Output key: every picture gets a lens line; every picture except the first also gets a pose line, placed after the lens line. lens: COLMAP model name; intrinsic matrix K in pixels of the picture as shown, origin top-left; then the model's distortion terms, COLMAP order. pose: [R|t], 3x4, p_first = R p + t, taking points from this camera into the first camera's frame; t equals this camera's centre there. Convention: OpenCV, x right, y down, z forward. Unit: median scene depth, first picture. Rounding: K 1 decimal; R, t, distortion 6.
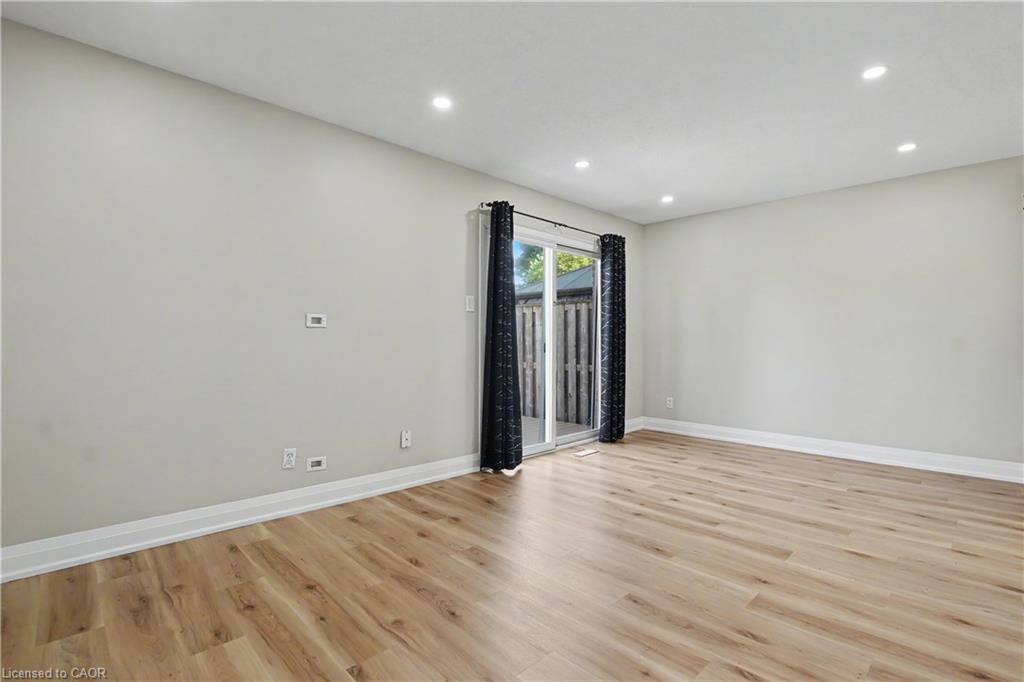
lens RADIAL K [[479.2, 0, 519.4], [0, 479.2, 341.7], [0, 0, 1]] dist [-0.029274, 0.002229]
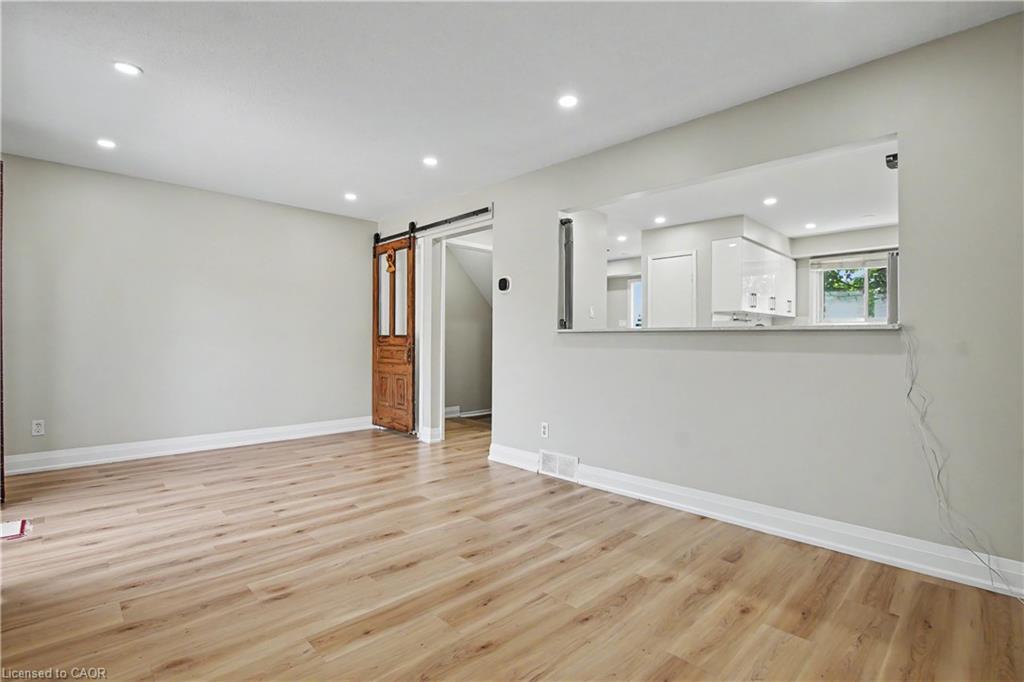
lens RADIAL K [[479.2, 0, 512.5], [0, 479.2, 345.3], [0, 0, 1]] dist [-0.029274, 0.002229]
pose [[0.008390, -0.011767, 0.999896, -0.628293], [-0.006064, 0.999912, 0.011818, -0.003583], [-0.999946, -0.006163, 0.008318, 0.577500]]
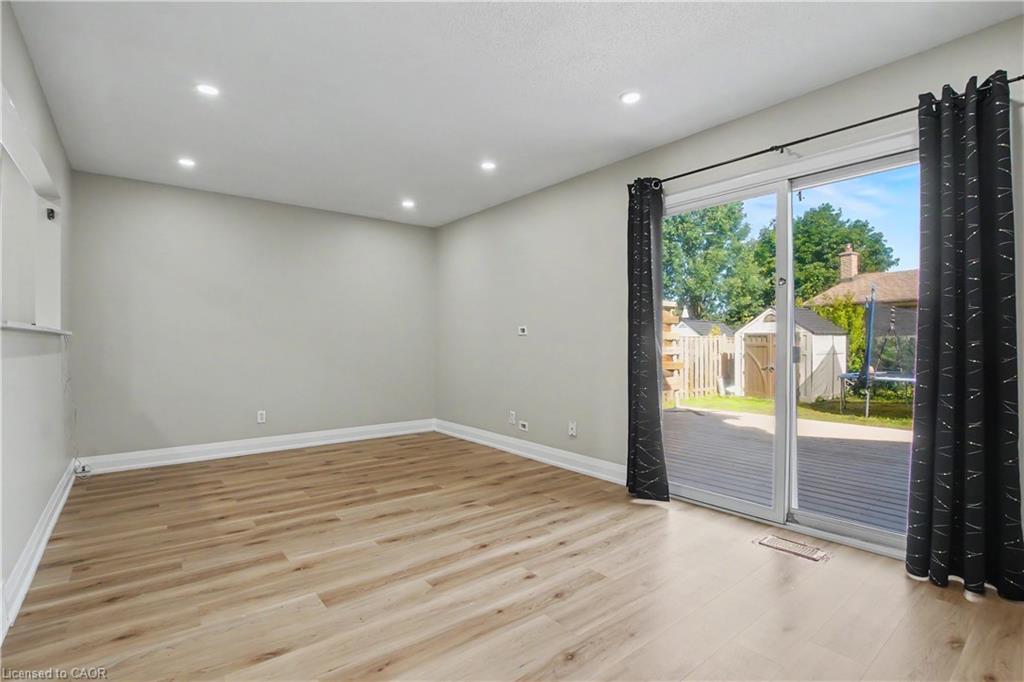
lens RADIAL K [[479.2, 0, 508.2], [0, 479.2, 346.3], [0, 0, 1]] dist [-0.029274, 0.002229]
pose [[-0.113014, 0.004707, -0.993582, 1.072715], [0.000053, 0.999989, 0.004731, -0.002226], [0.993593, 0.000482, -0.113013, 1.115196]]
